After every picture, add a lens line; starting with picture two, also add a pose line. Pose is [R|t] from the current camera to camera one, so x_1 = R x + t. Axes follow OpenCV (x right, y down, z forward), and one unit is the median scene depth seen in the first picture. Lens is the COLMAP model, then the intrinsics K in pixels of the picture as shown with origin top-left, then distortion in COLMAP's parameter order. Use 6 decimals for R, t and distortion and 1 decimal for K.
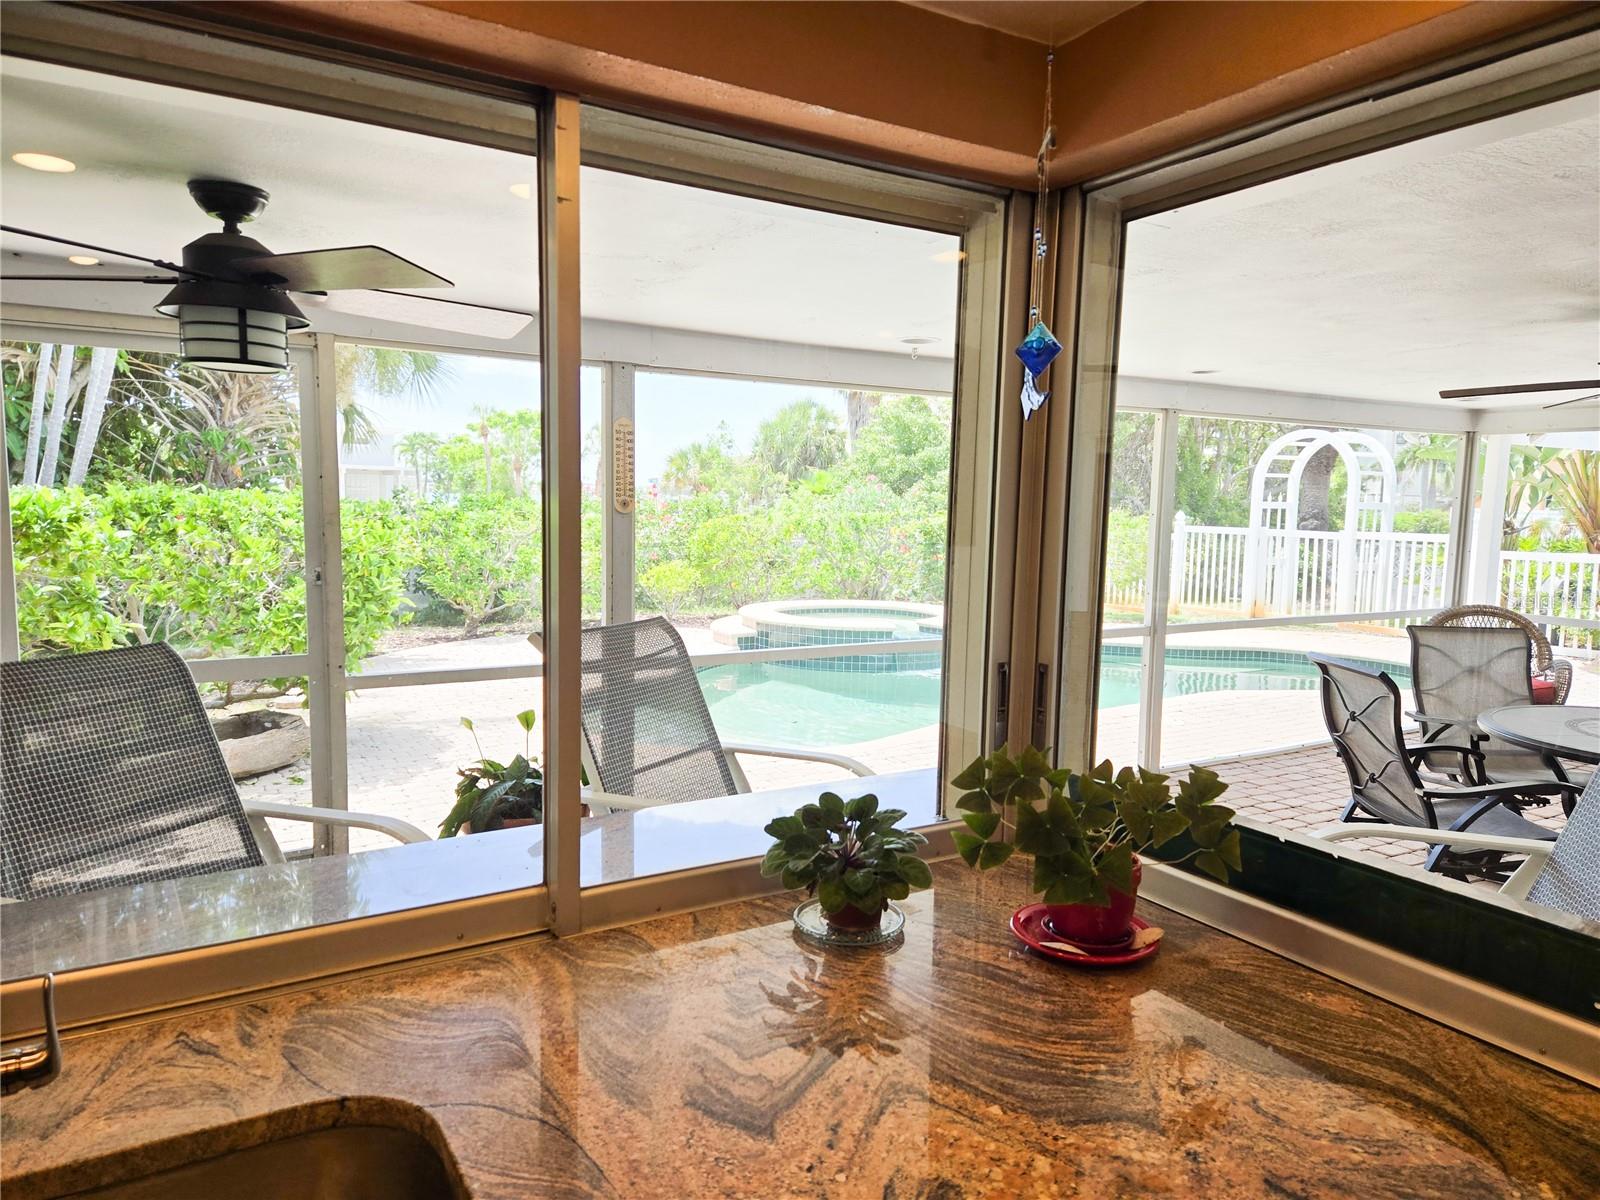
lens RADIAL K [[1075.6, 0, 798.7], [0, 1075.6, 603.8], [0, 0, 1]] dist [0.193678, -0.186944]
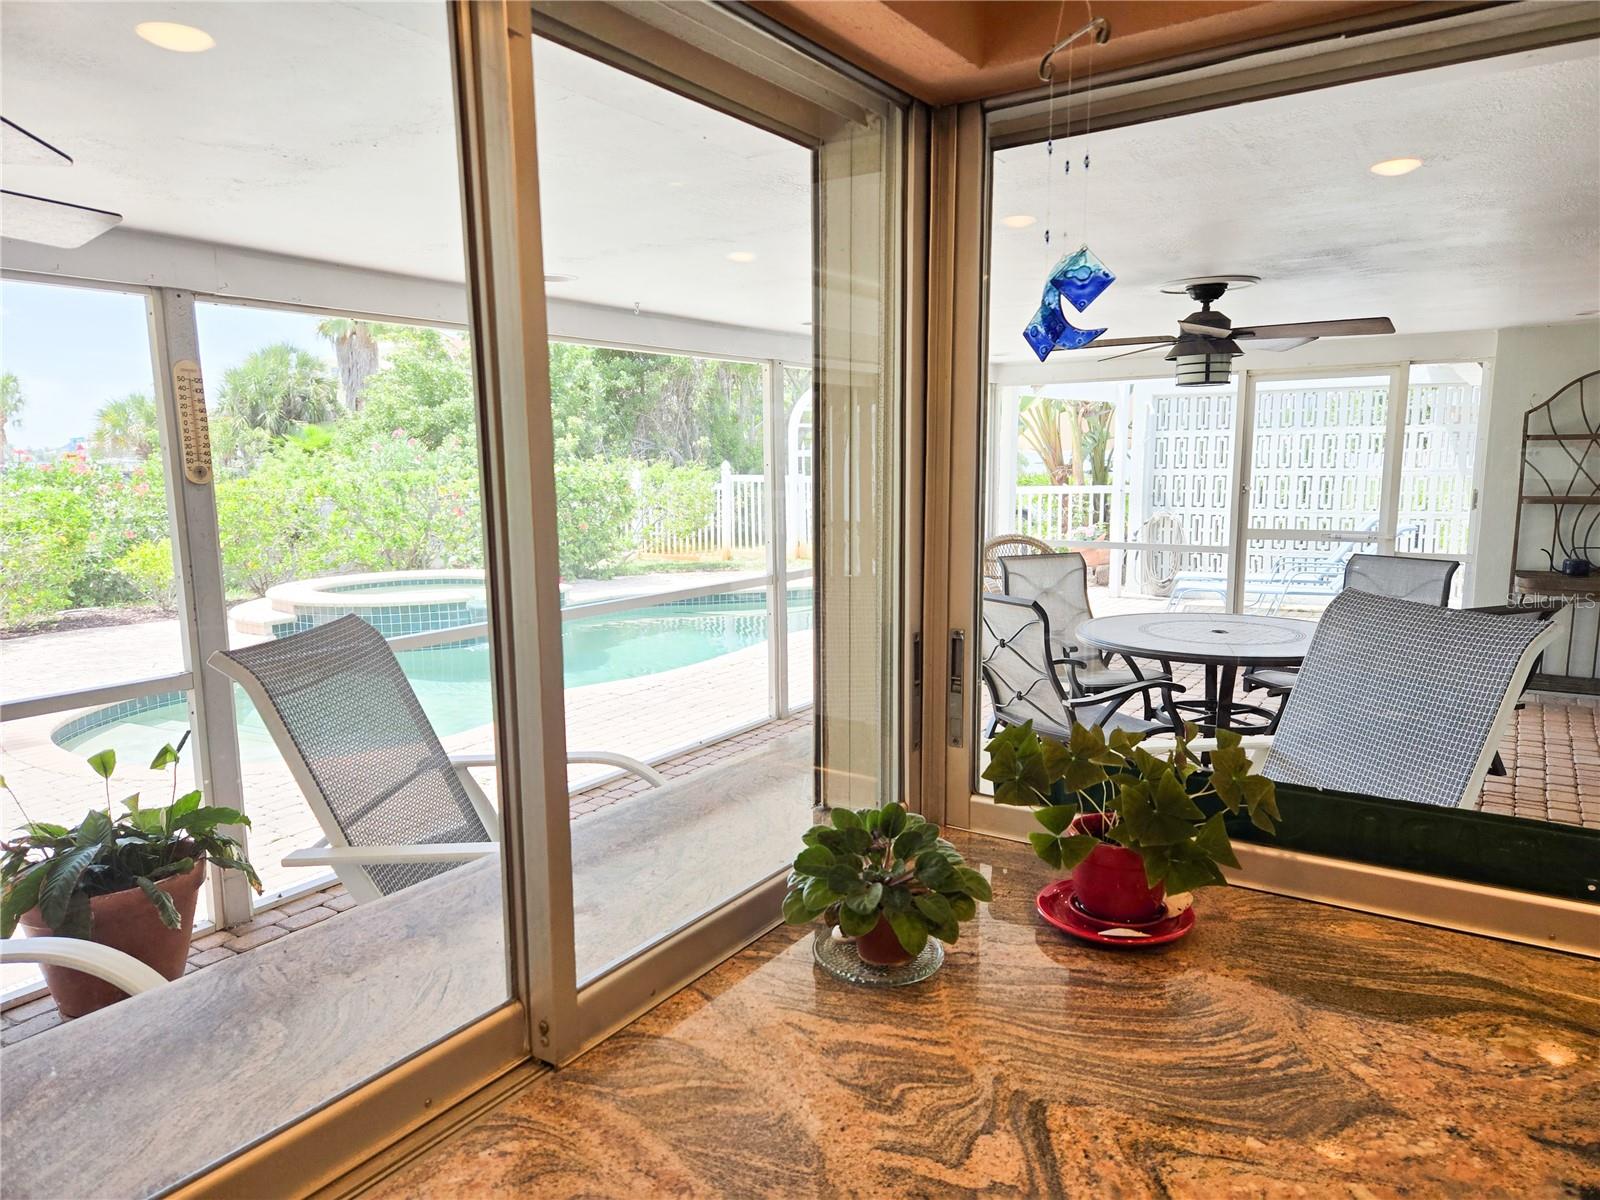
lens RADIAL K [[1094.8, 0, 795.9], [0, 1094.8, 617.5], [0, 0, 1]] dist [0.079077, -0.056238]
pose [[0.904146, -0.095358, 0.416445, -0.089790], [0.073121, 0.994929, 0.069066, -0.009233], [-0.420919, -0.031995, 0.906534, 0.066649]]
